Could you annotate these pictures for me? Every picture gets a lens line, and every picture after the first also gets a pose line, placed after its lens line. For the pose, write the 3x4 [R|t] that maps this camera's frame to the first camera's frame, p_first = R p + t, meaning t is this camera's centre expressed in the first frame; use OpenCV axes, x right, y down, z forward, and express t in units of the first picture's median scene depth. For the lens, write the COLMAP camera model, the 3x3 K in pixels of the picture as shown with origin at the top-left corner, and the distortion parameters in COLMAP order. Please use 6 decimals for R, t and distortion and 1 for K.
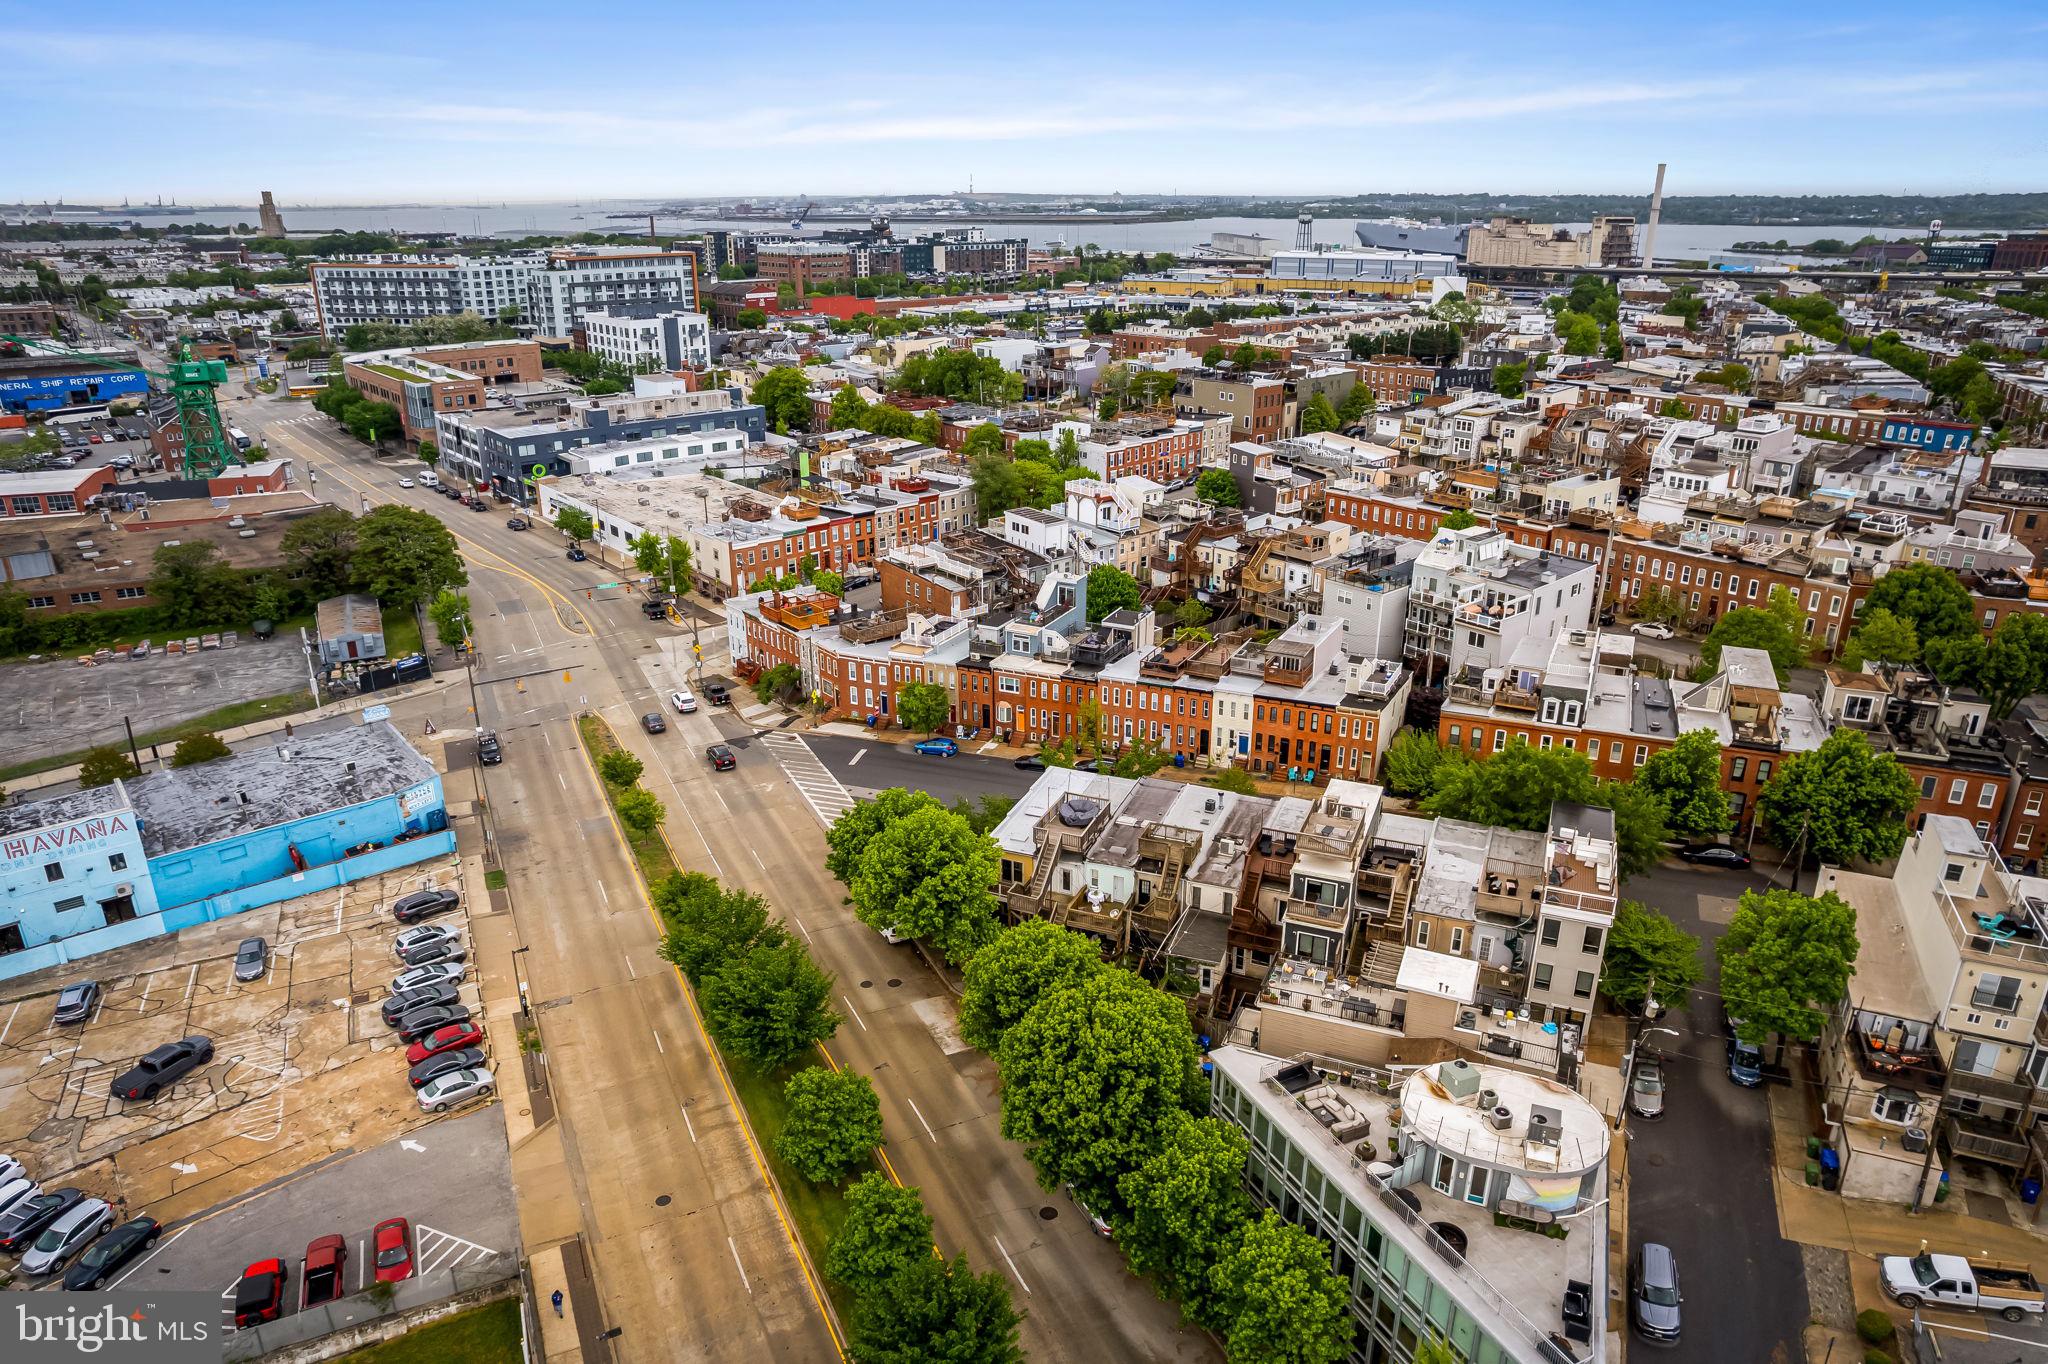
lens RADIAL K [[1306.4, 0, 1012.8], [0, 1306.4, 690.4], [0, 0, 1]] dist [-0.064805, 0.050283]
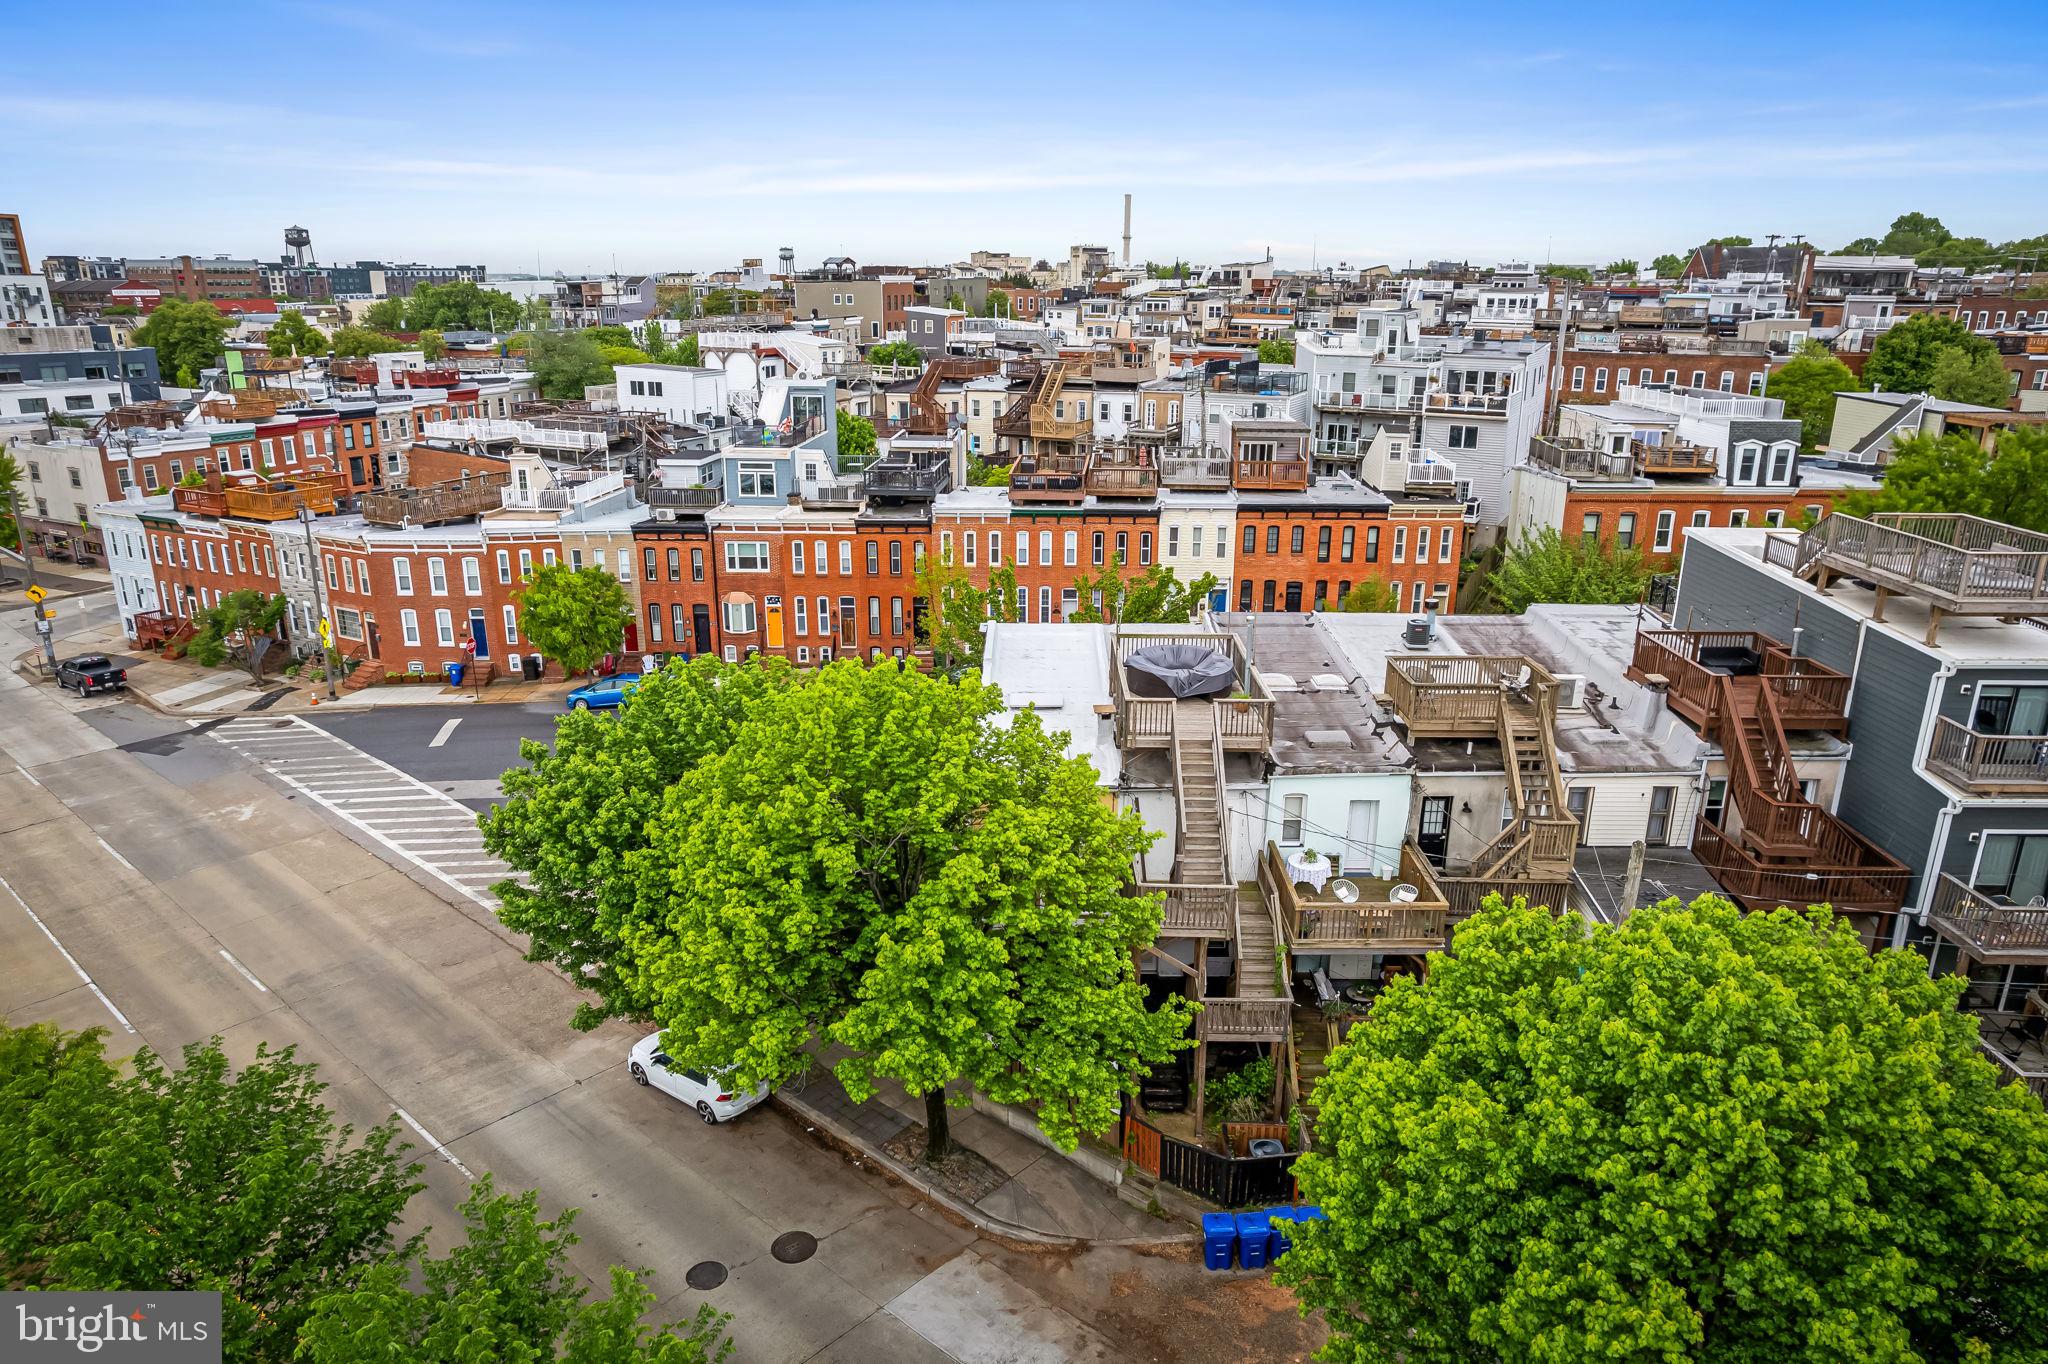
lens RADIAL K [[1306.4, 0, 1012.8], [0, 1306.4, 690.4], [0, 0, 1]] dist [-0.064805, 0.050283]
pose [[0.920140, -0.107427, 0.376566, -0.094502], [0.130768, 0.990726, -0.036895, 0.072288], [-0.369110, 0.083192, 0.925655, 0.445563]]
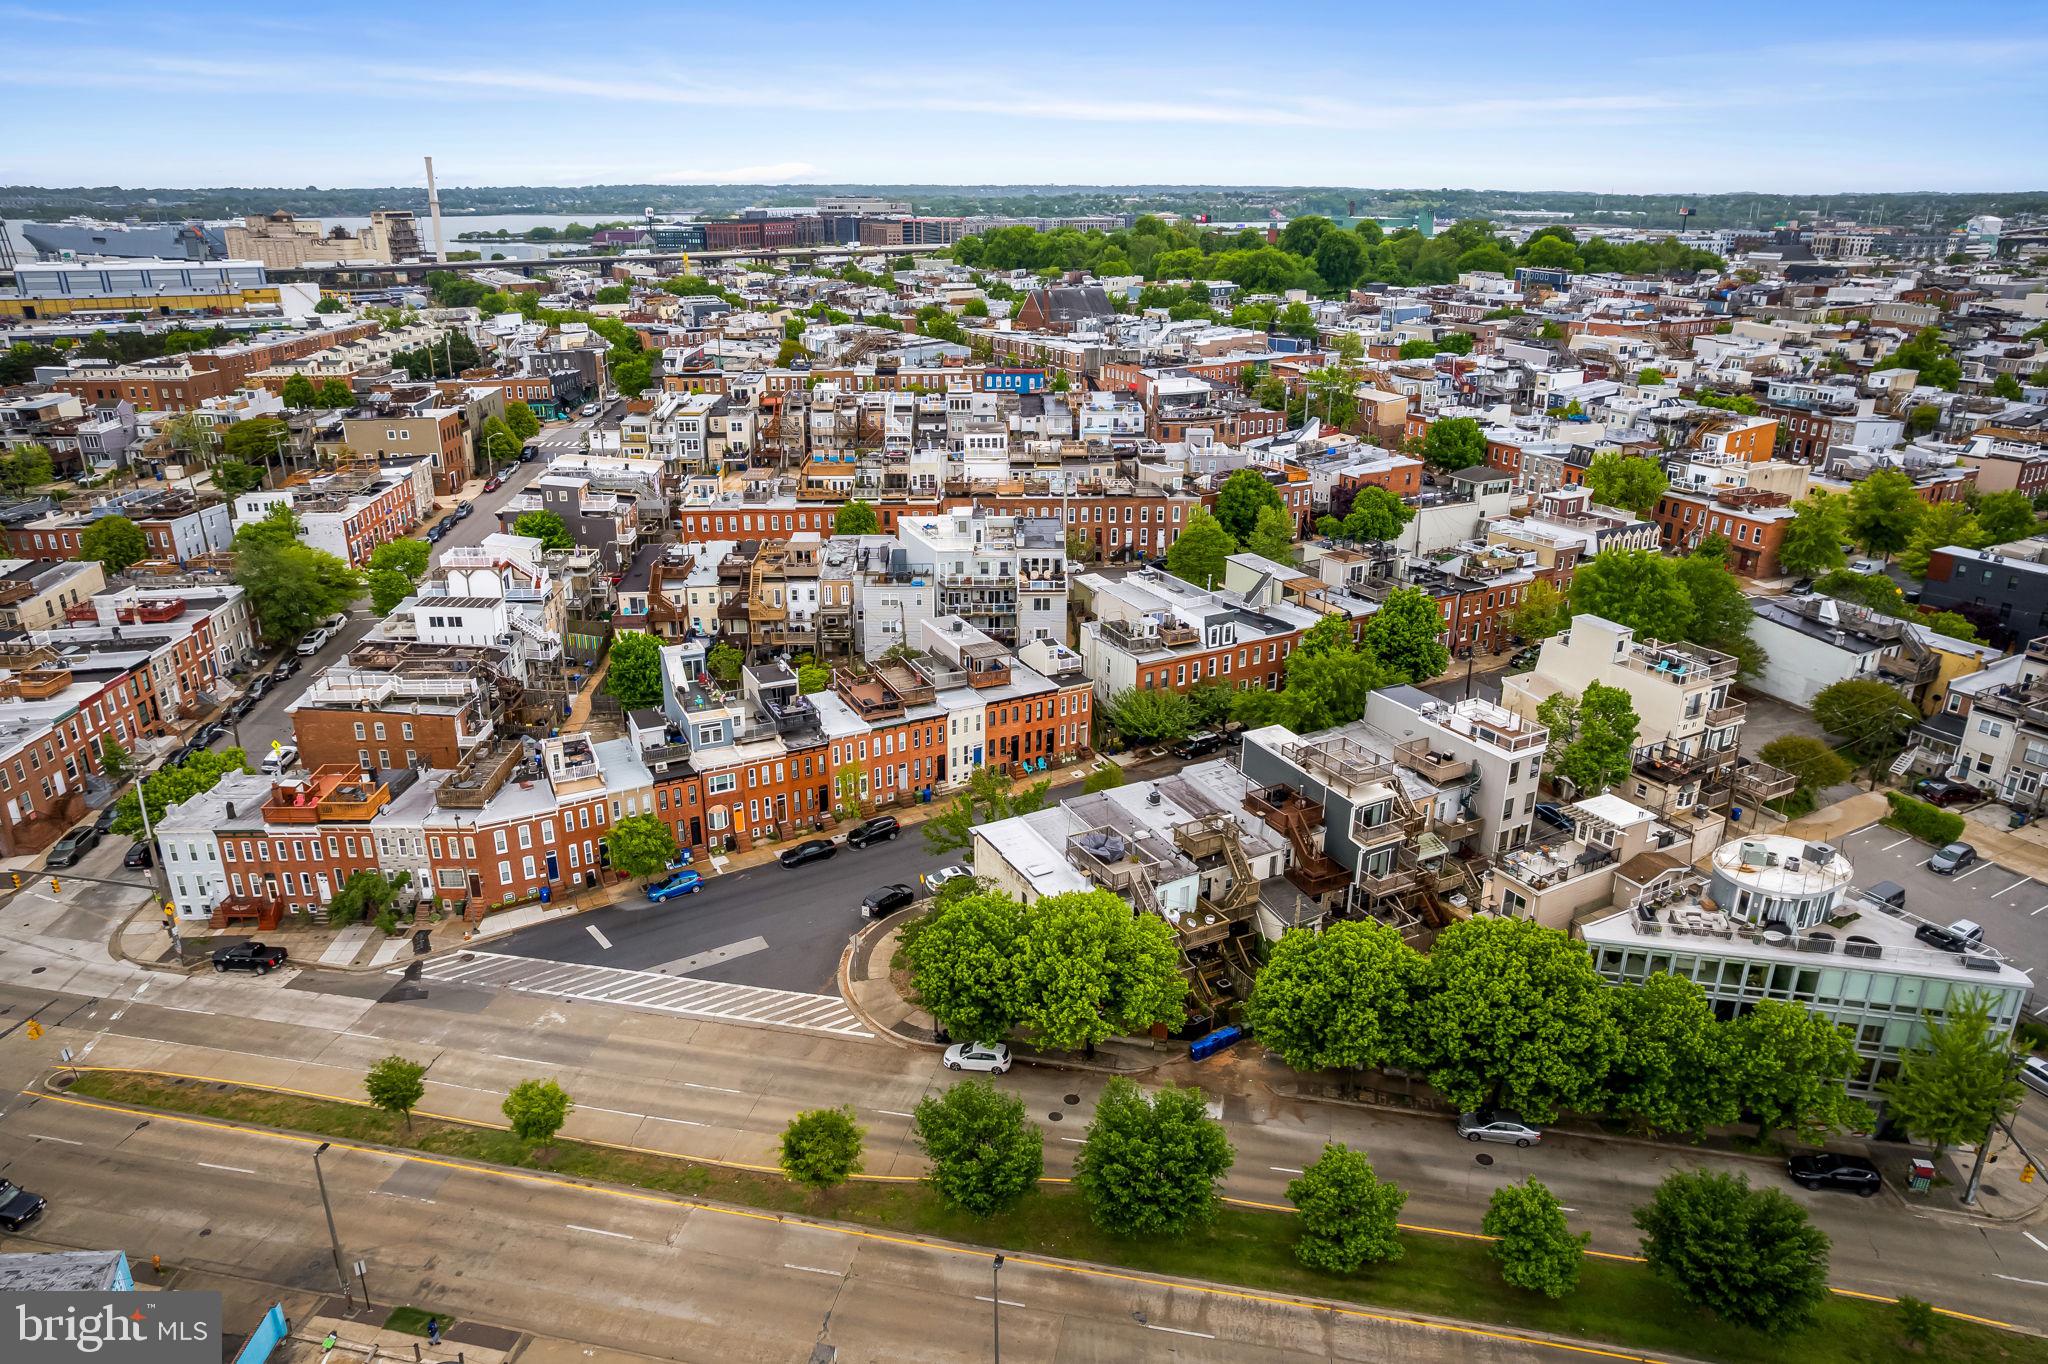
lens RADIAL K [[1354.7, 0, 985.9], [0, 1354.7, 685.4], [0, 0, 1]] dist [-0.033201, 0.000507]
pose [[0.619384, -0.269908, 0.737234, -0.470432], [0.278637, 0.953488, 0.114984, -0.105640], [-0.733979, 0.134201, 0.665782, 0.260698]]
